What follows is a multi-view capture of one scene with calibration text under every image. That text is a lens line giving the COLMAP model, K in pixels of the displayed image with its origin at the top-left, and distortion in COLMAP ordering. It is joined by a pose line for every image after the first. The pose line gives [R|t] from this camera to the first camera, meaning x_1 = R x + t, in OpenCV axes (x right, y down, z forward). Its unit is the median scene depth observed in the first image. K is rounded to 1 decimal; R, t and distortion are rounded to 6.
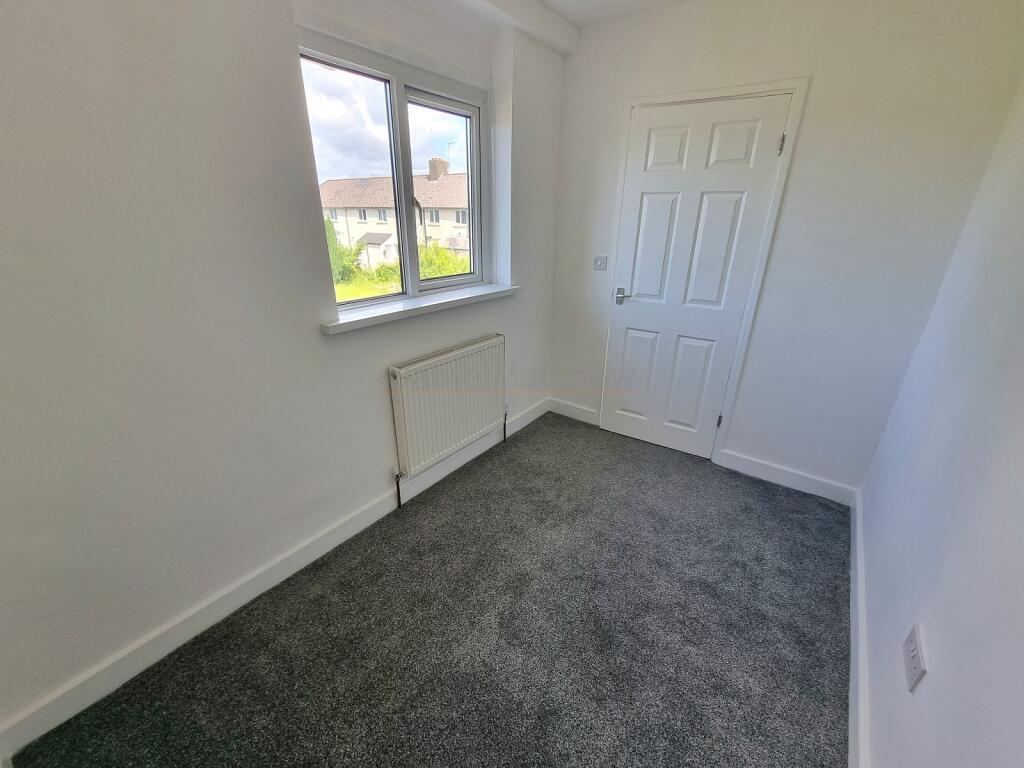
lens RADIAL K [[423.2, 0, 517.6], [0, 423.2, 388.7], [0, 0, 1]] dist [-0.000400, -0.000065]
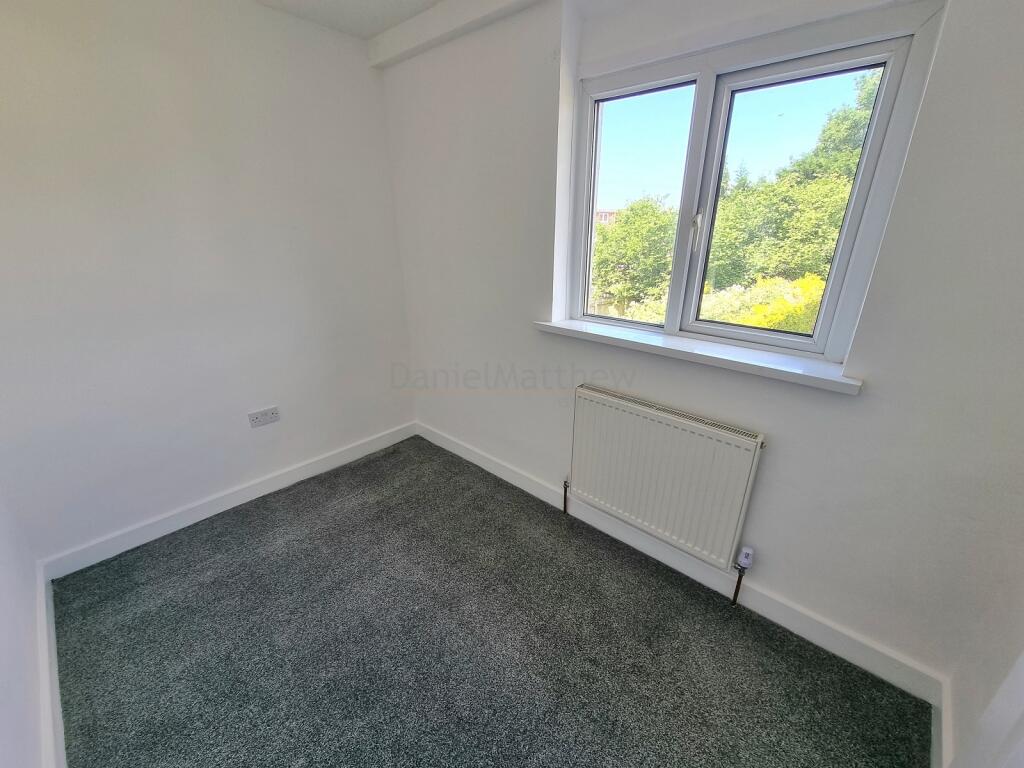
lens RADIAL K [[412.6, 0, 515.1], [0, 412.6, 391.1], [0, 0, 1]] dist [-0.000058, 0.000035]
pose [[-0.097541, 0.347876, -0.932453, 0.583216], [-0.394429, 0.846686, 0.357139, -0.292091], [0.913735, 0.402622, 0.054626, 0.719104]]
